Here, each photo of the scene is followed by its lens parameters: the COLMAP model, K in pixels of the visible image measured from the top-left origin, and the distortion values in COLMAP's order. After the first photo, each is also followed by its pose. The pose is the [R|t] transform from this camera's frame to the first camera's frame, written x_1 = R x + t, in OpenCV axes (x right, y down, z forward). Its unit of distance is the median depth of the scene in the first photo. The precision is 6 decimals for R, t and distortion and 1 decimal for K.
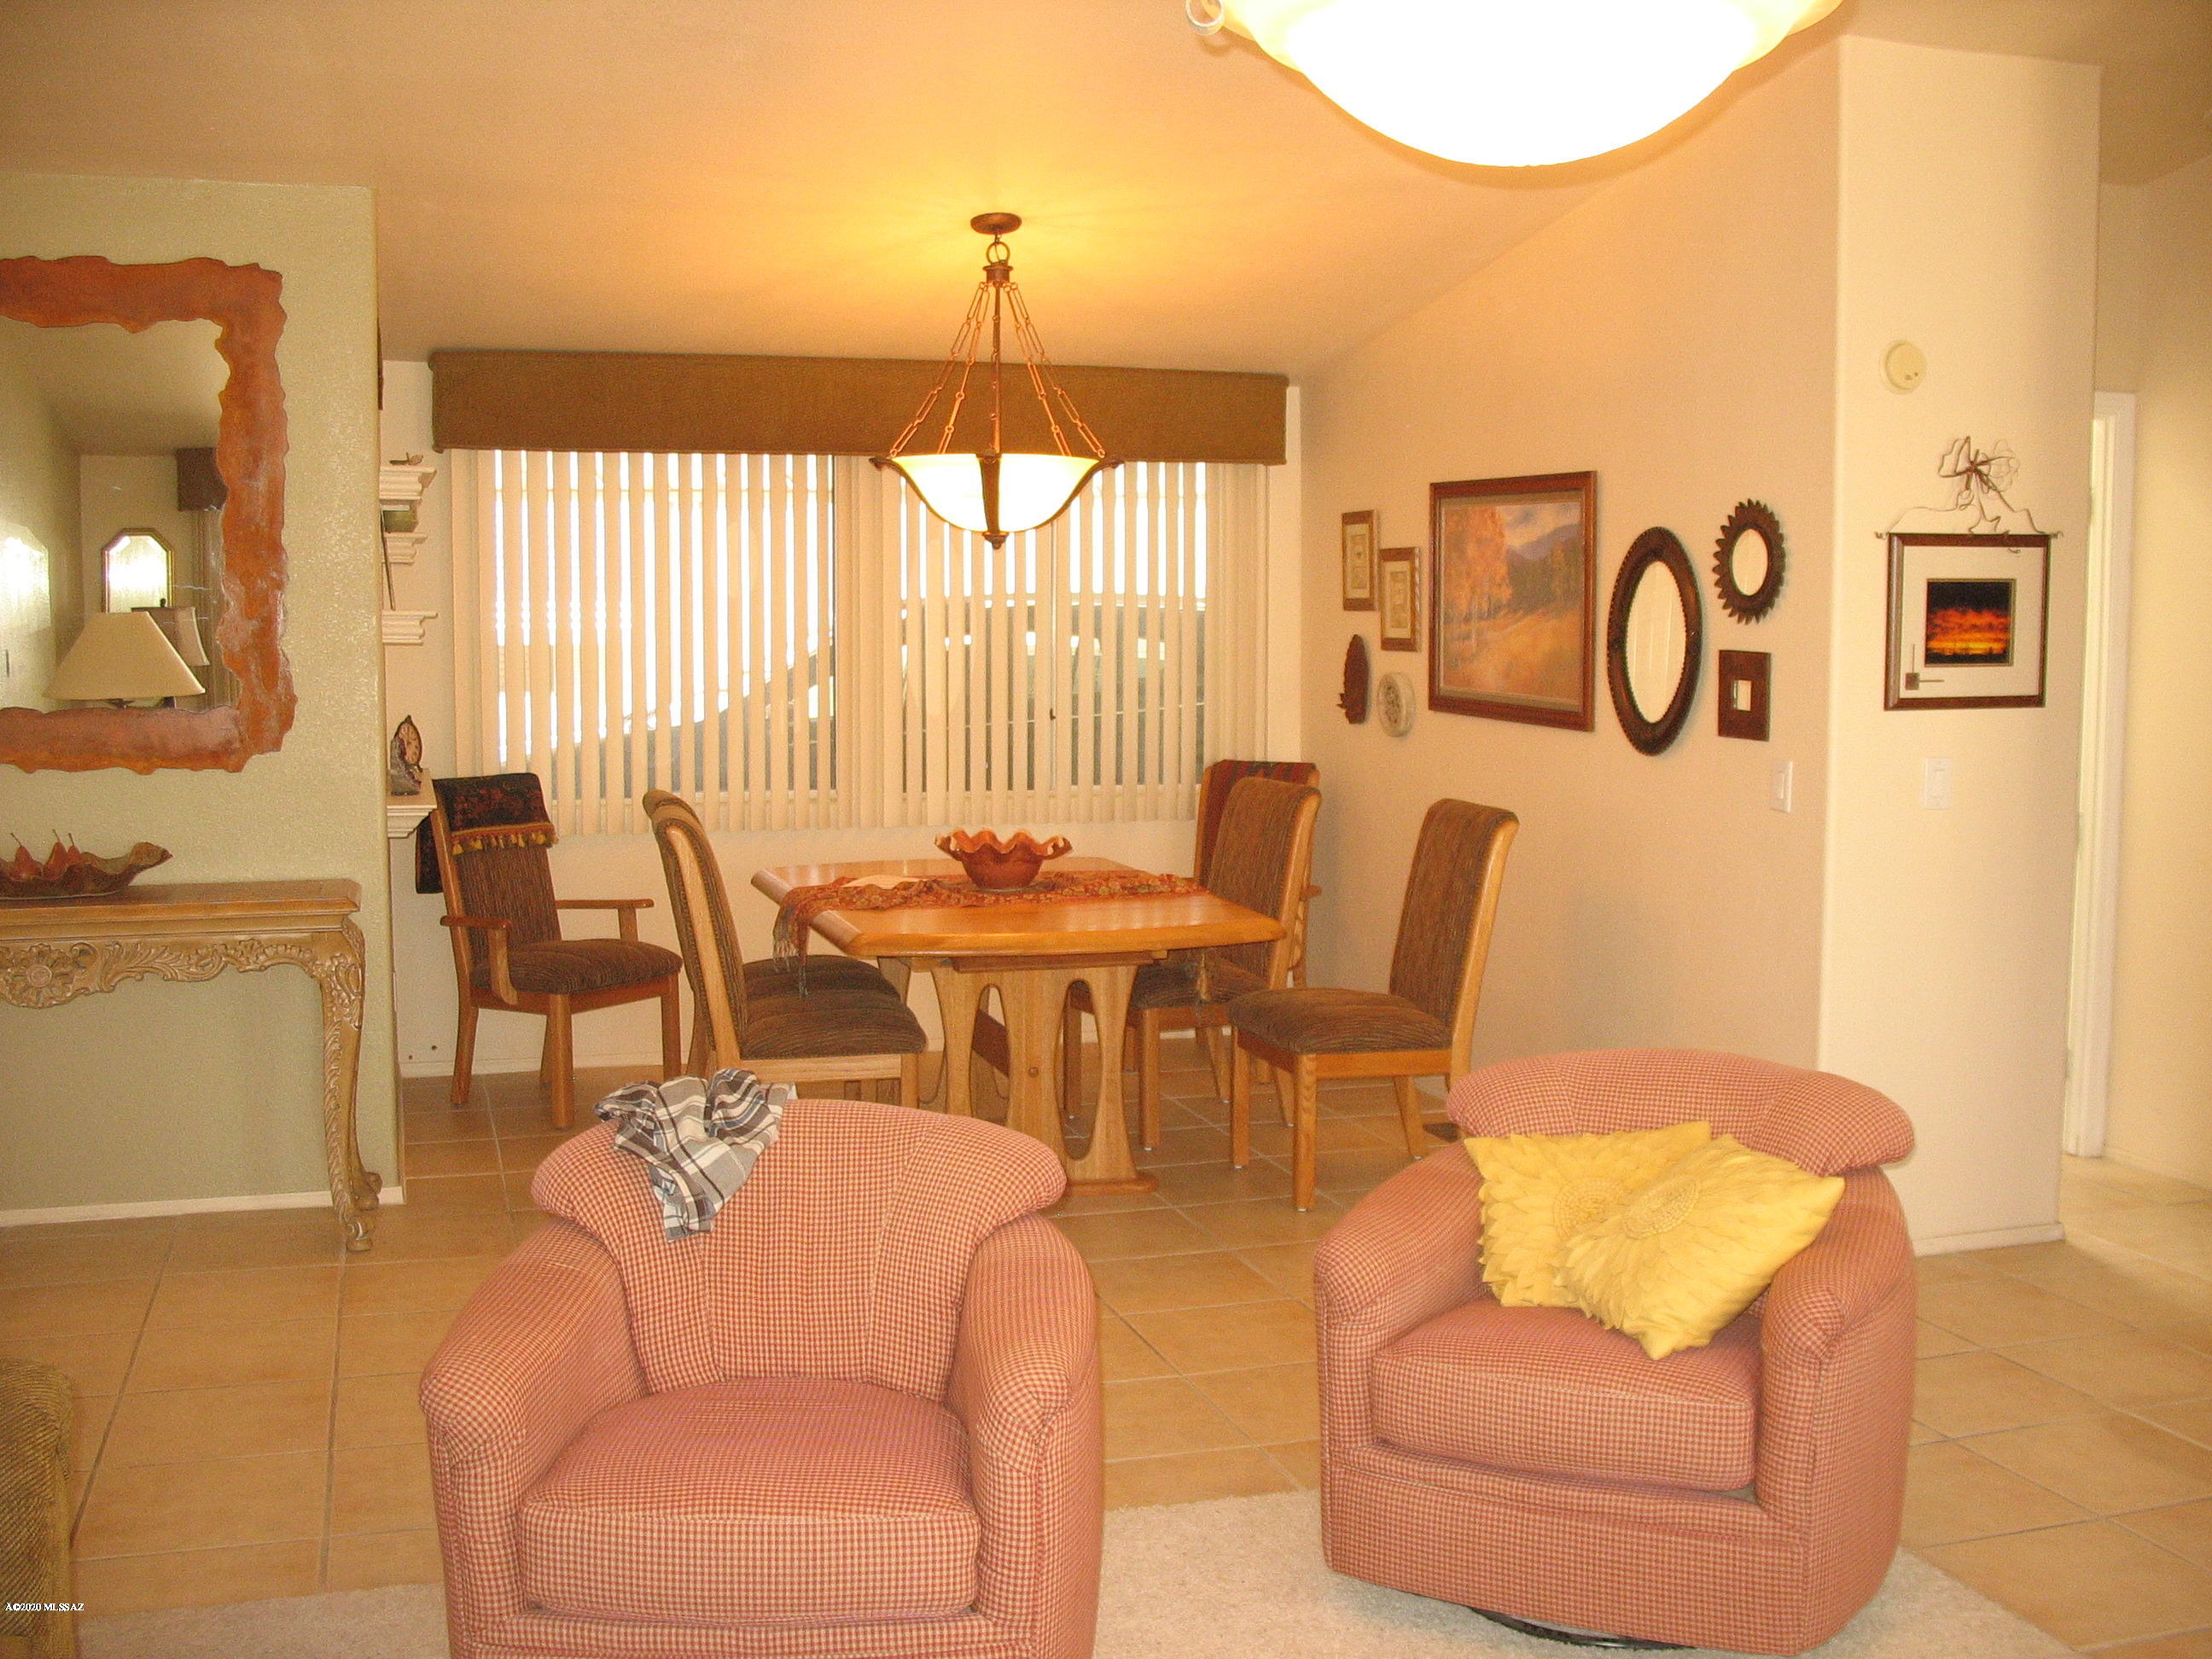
lens RADIAL K [[2301.3, 0, 1105.2], [0, 2301.3, 832.3], [0, 0, 1]] dist [-0.145071, 0.000000]
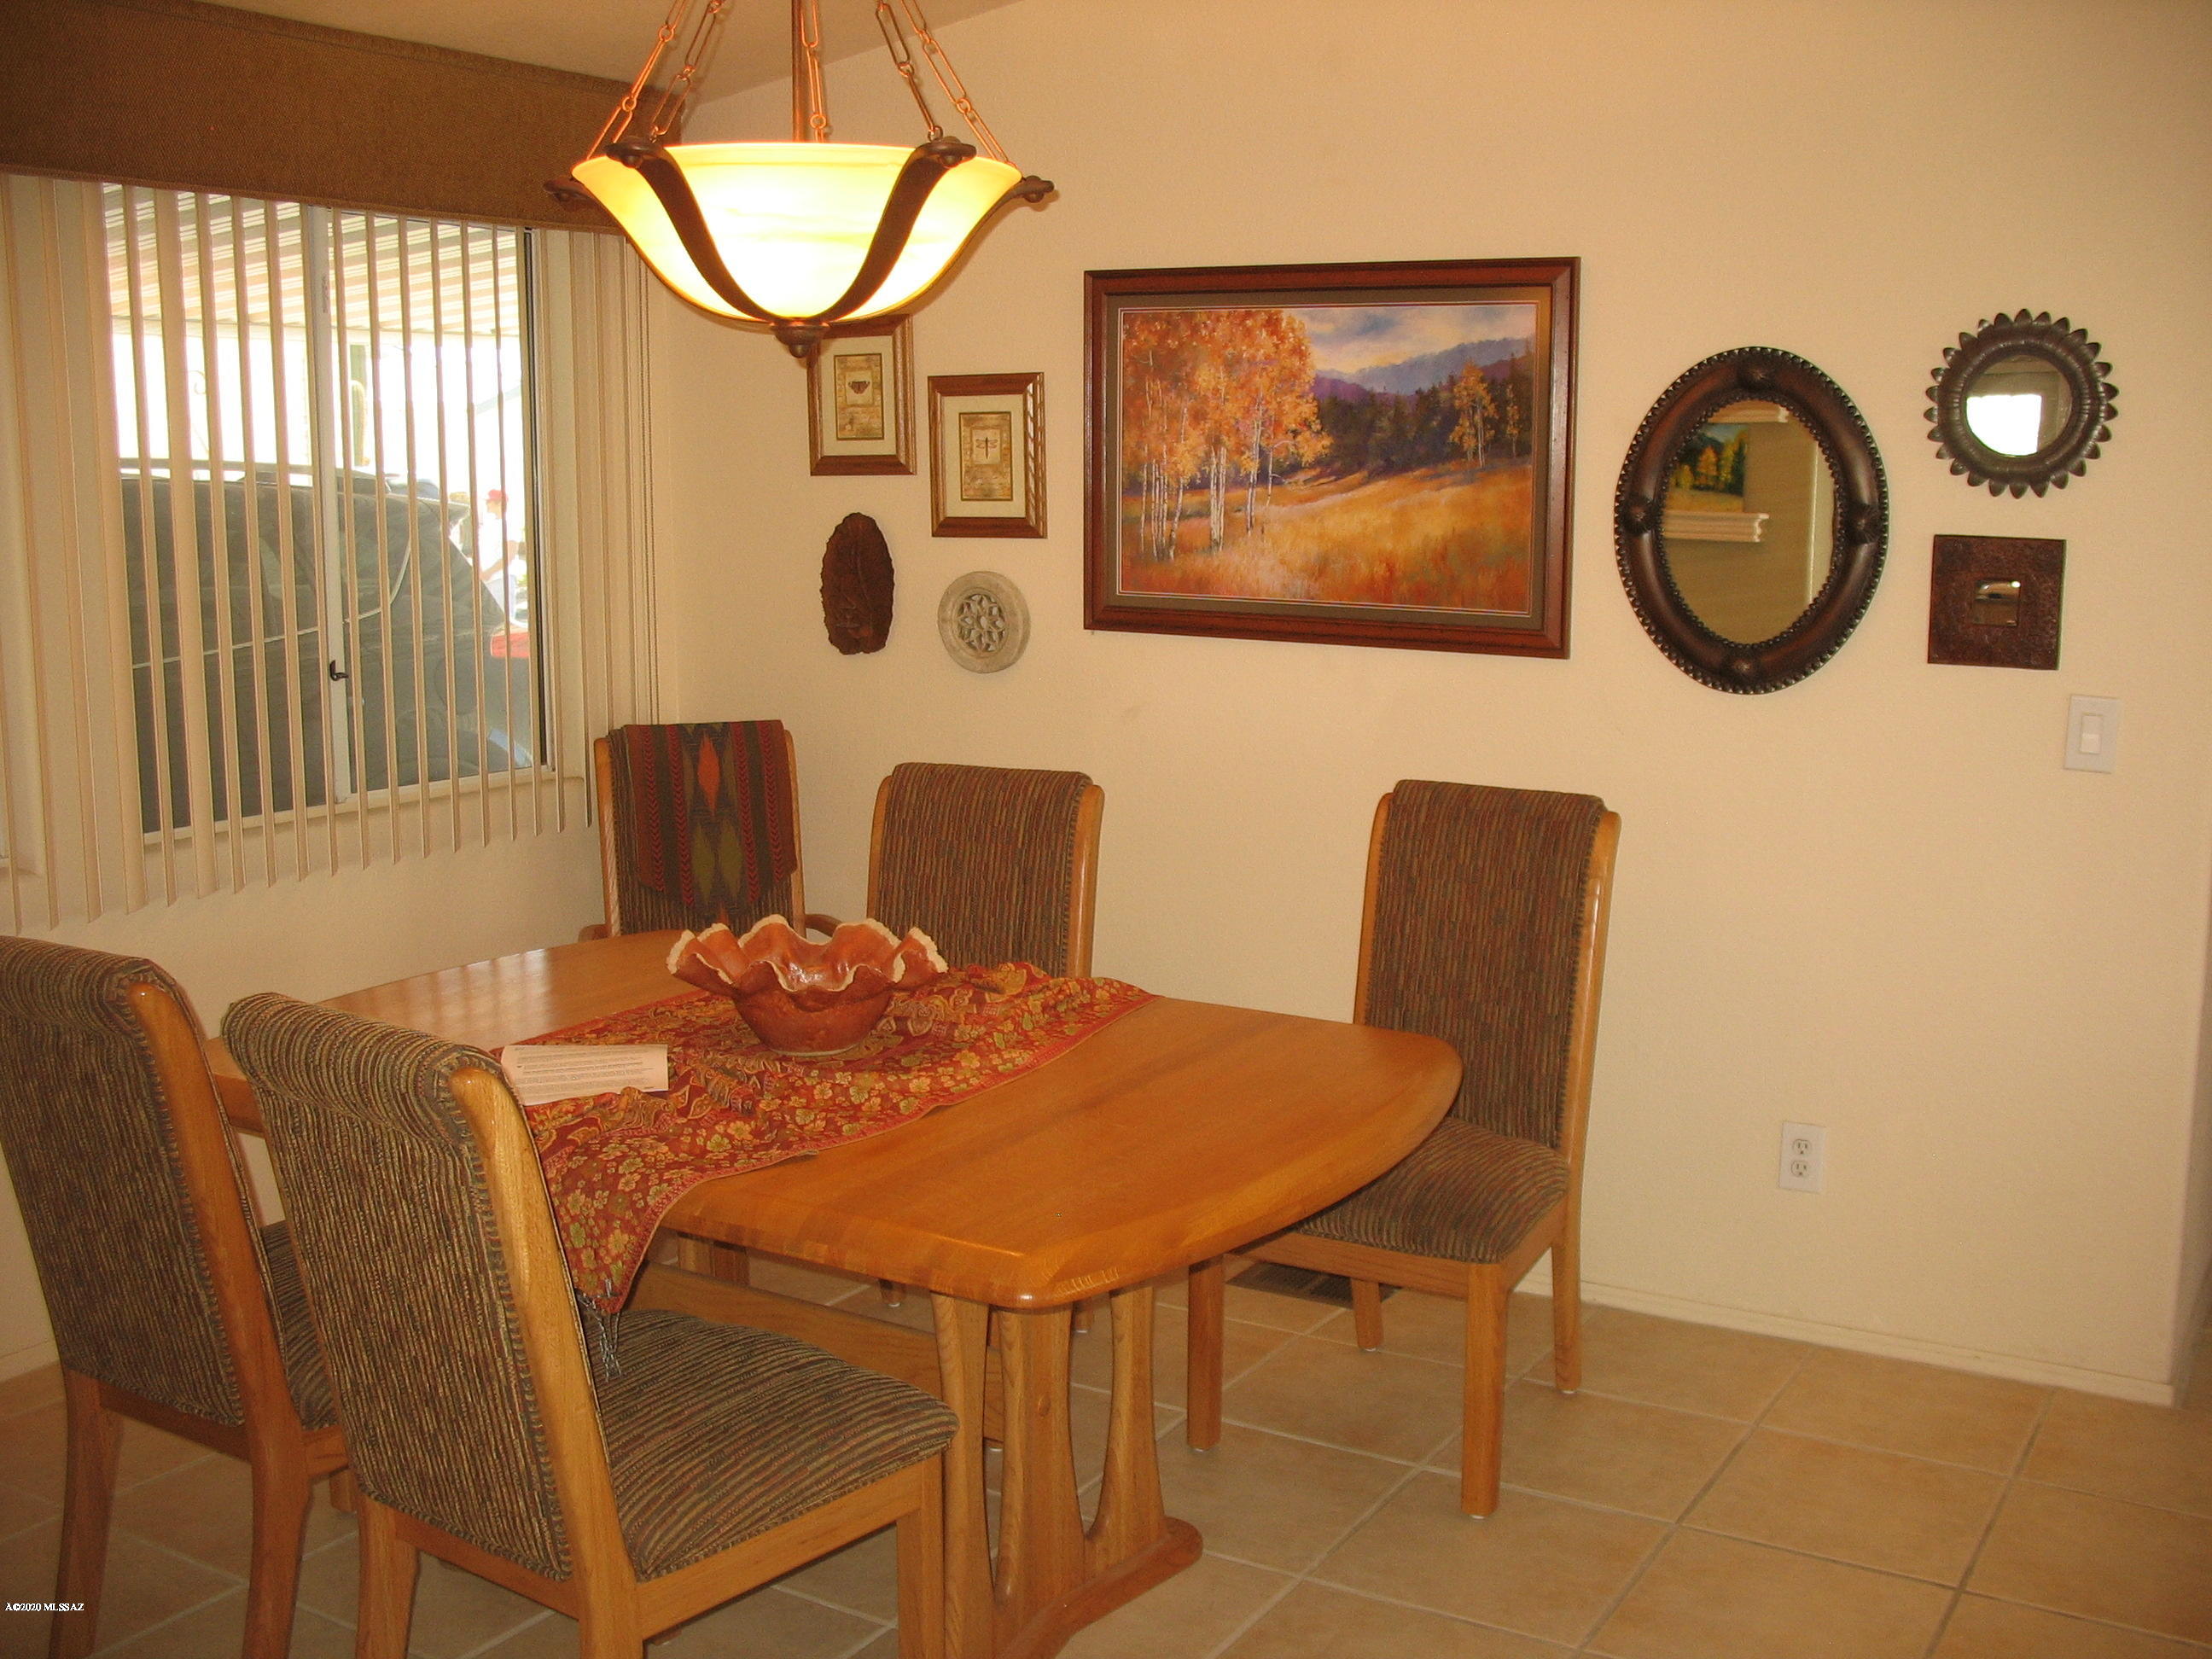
lens RADIAL K [[2301.3, 0, 1104.6], [0, 2301.3, 835.4], [0, 0, 1]] dist [-0.145071, 0.000000]
pose [[0.751768, -0.118190, 0.648749, -0.298751], [0.073896, 0.992709, 0.095224, -0.061331], [-0.655274, -0.023646, 0.755021, 0.550474]]
